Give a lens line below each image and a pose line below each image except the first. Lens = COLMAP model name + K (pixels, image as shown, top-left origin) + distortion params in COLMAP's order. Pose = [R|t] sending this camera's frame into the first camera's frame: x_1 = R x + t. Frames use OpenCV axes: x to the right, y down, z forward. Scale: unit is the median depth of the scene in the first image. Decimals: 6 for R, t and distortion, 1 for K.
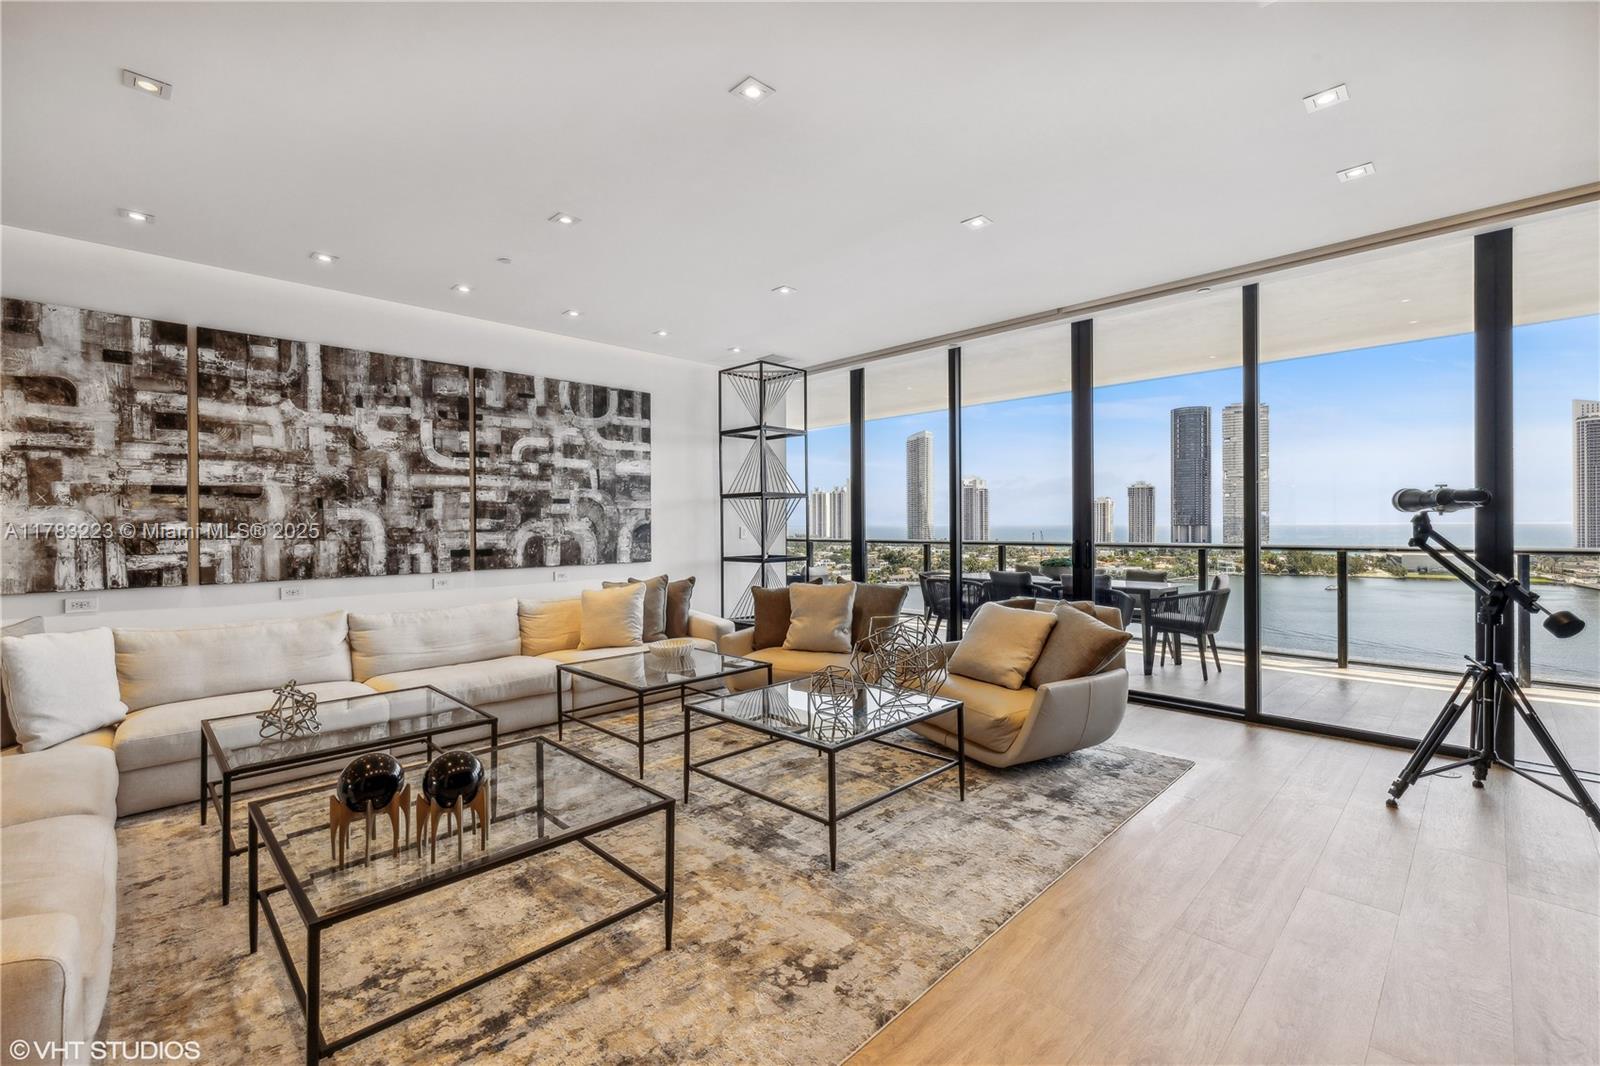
lens RADIAL K [[690.7, 0, 804.9], [0, 690.7, 523.6], [0, 0, 1]] dist [-0.000900, 0.001718]
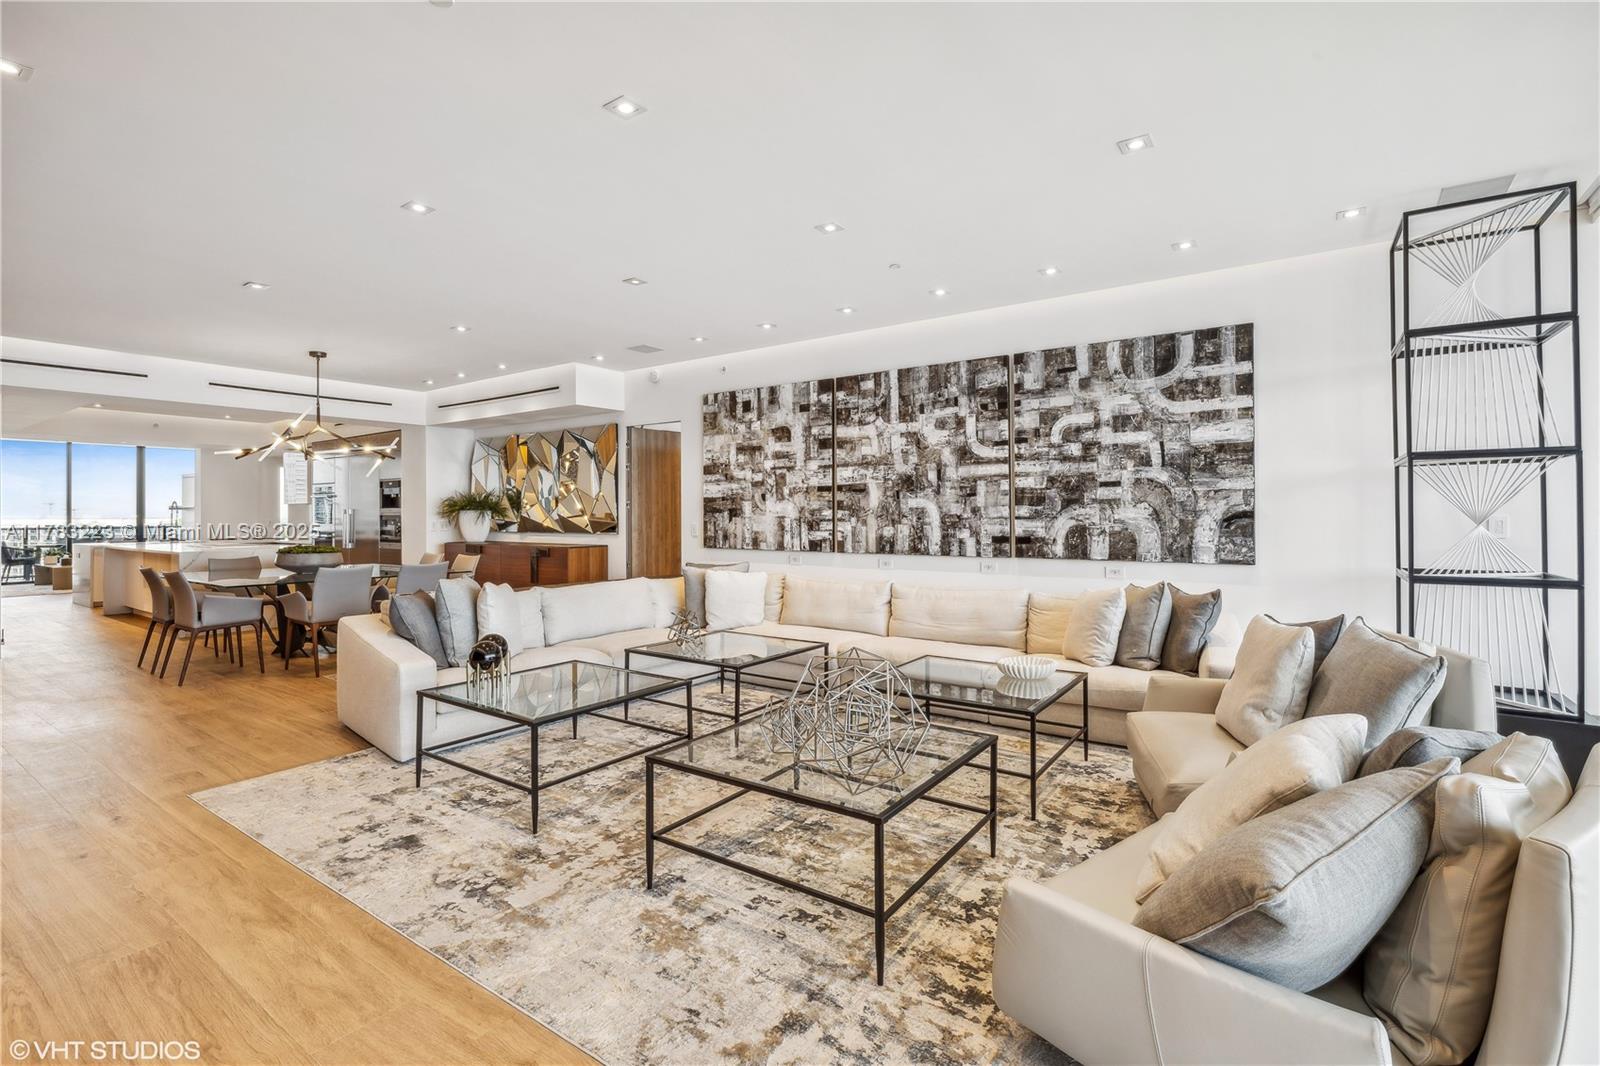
lens RADIAL K [[736.7, 0, 796.0], [0, 736.7, 510.0], [0, 0, 1]] dist [-0.011468, 0.003552]
pose [[0.160908, 0.000185, -0.986969, 0.560233], [0.002643, 0.999996, 0.000619, -0.002805], [0.986966, -0.002708, 0.160907, 0.556972]]
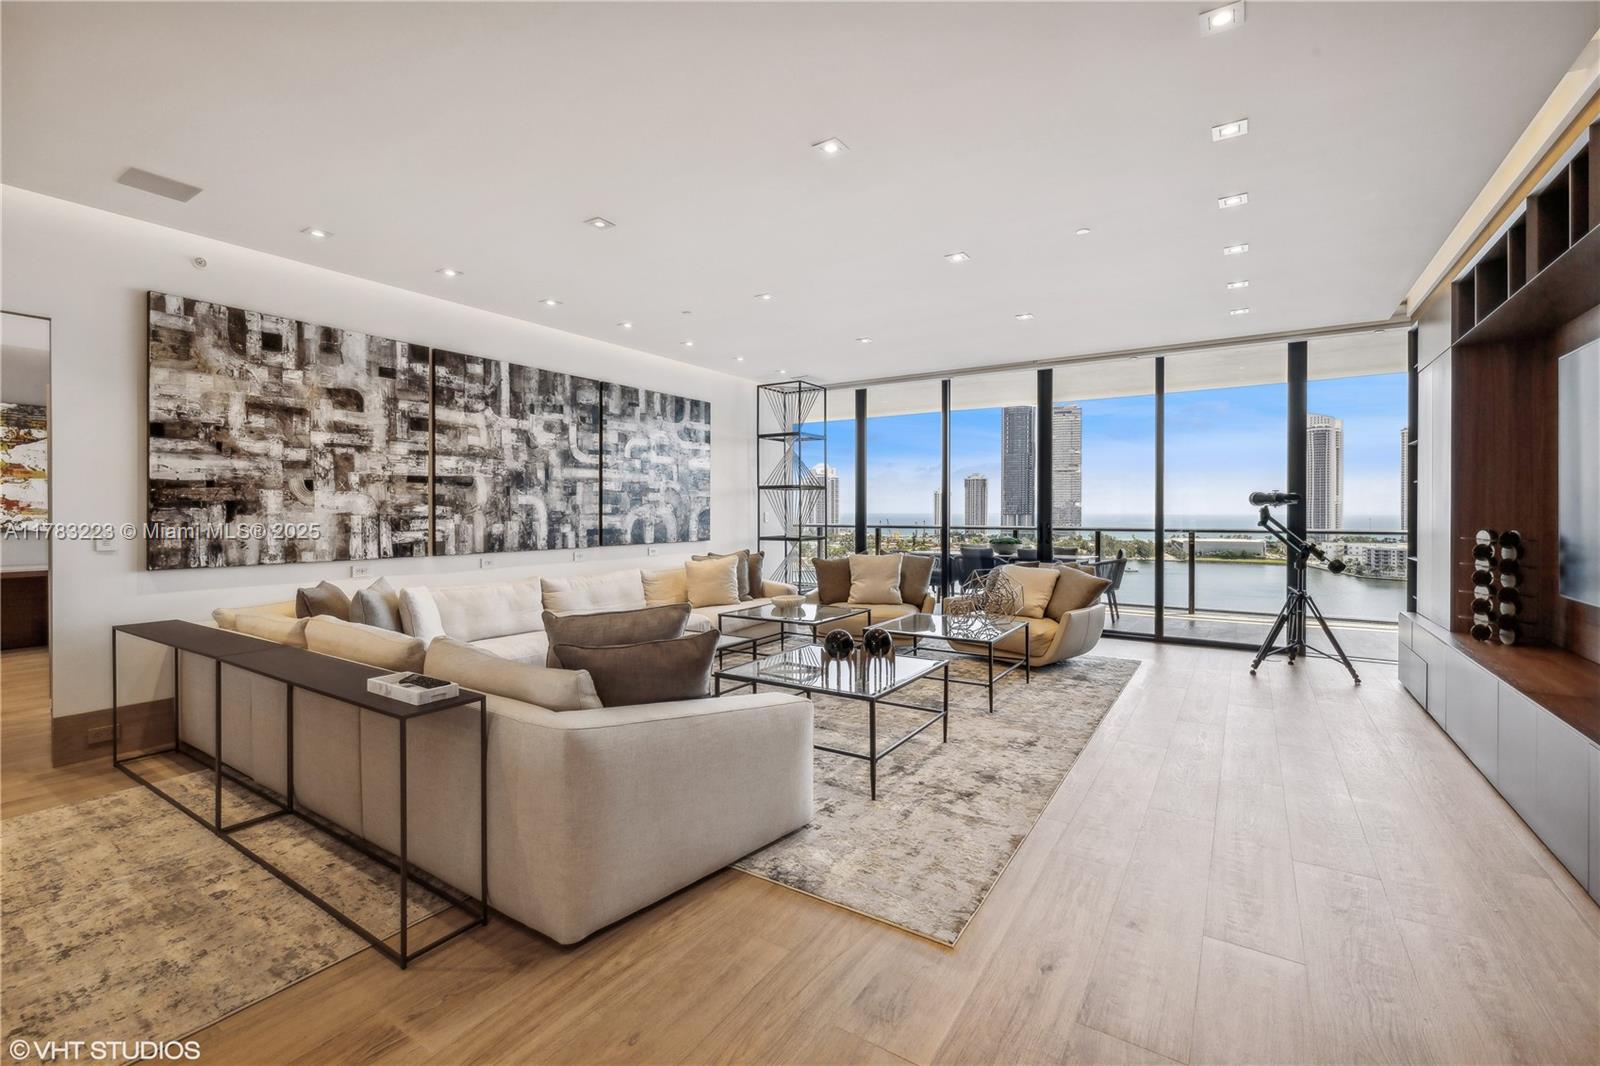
lens RADIAL K [[690.7, 0, 807.4], [0, 690.7, 514.0], [0, 0, 1]] dist [-0.000900, 0.001718]
pose [[0.977112, 0.006248, 0.212635, -0.409940], [-0.007172, 0.999968, 0.003573, 0.003431], [-0.212606, -0.005016, 0.977125, -0.305322]]
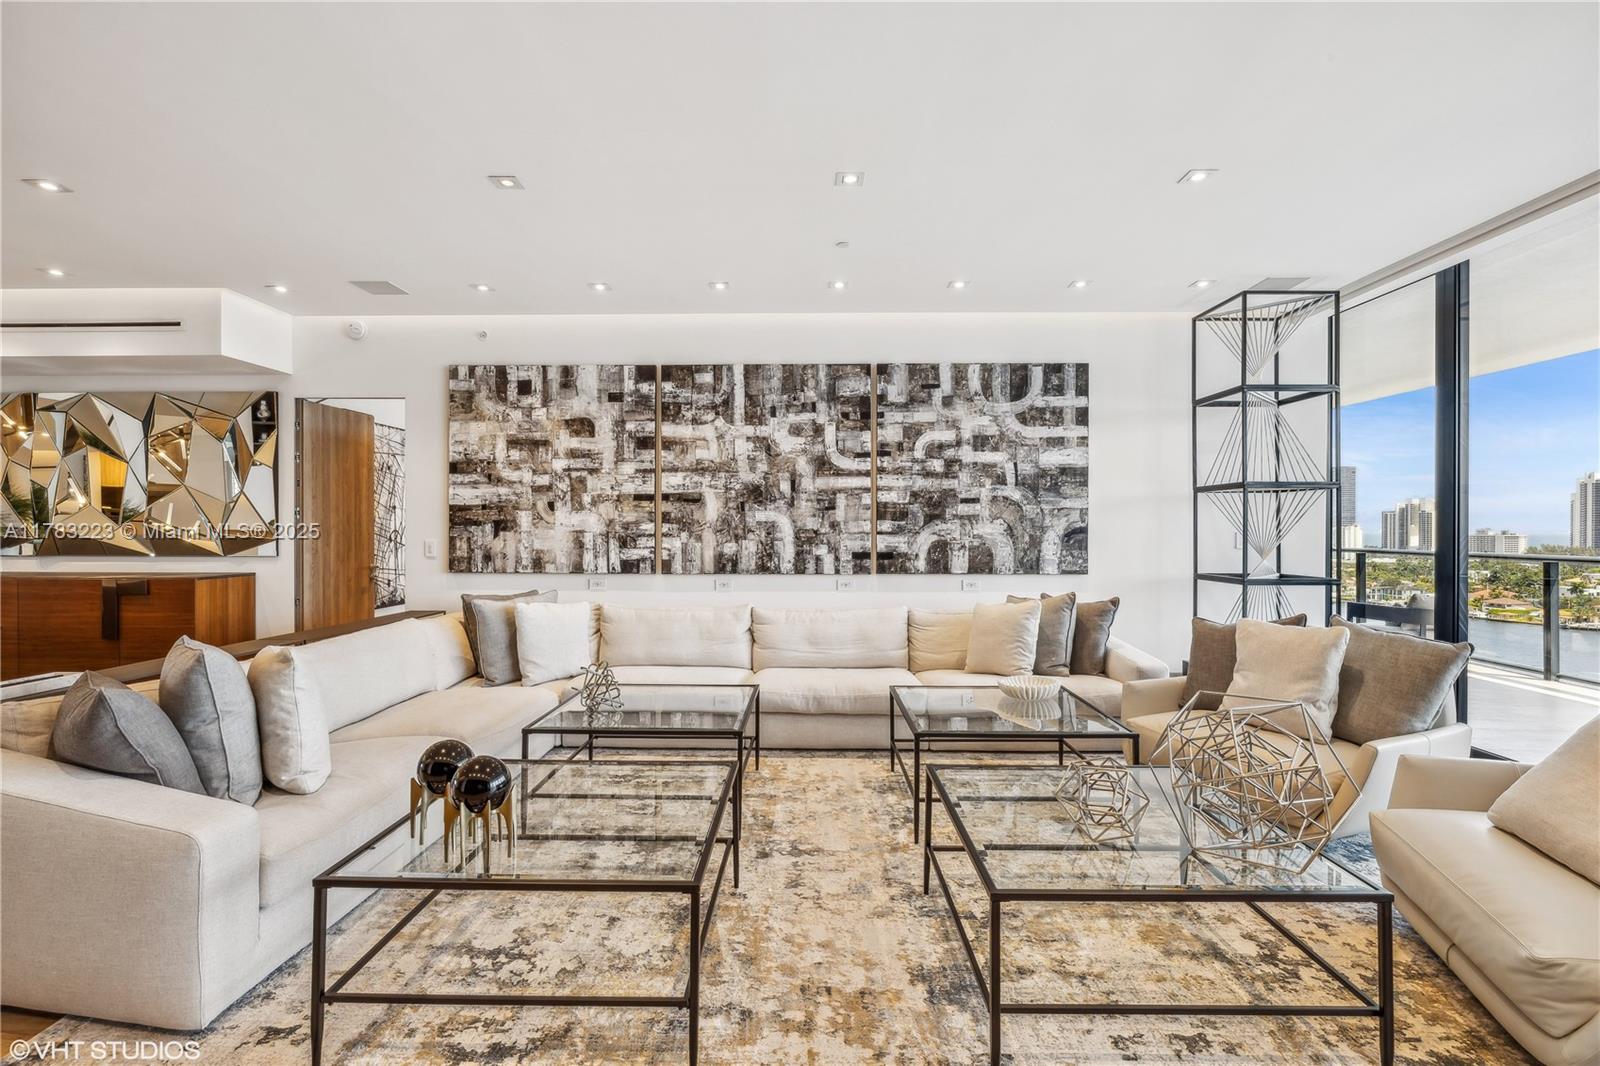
lens RADIAL K [[736.7, 0, 801.0], [0, 736.7, 528.5], [0, 0, 1]] dist [-0.011468, 0.003552]
pose [[0.691722, 0.008124, -0.722118, 0.209050], [-0.005969, 0.999967, 0.005532, -0.001094], [0.722139, 0.000484, 0.691748, 0.226578]]
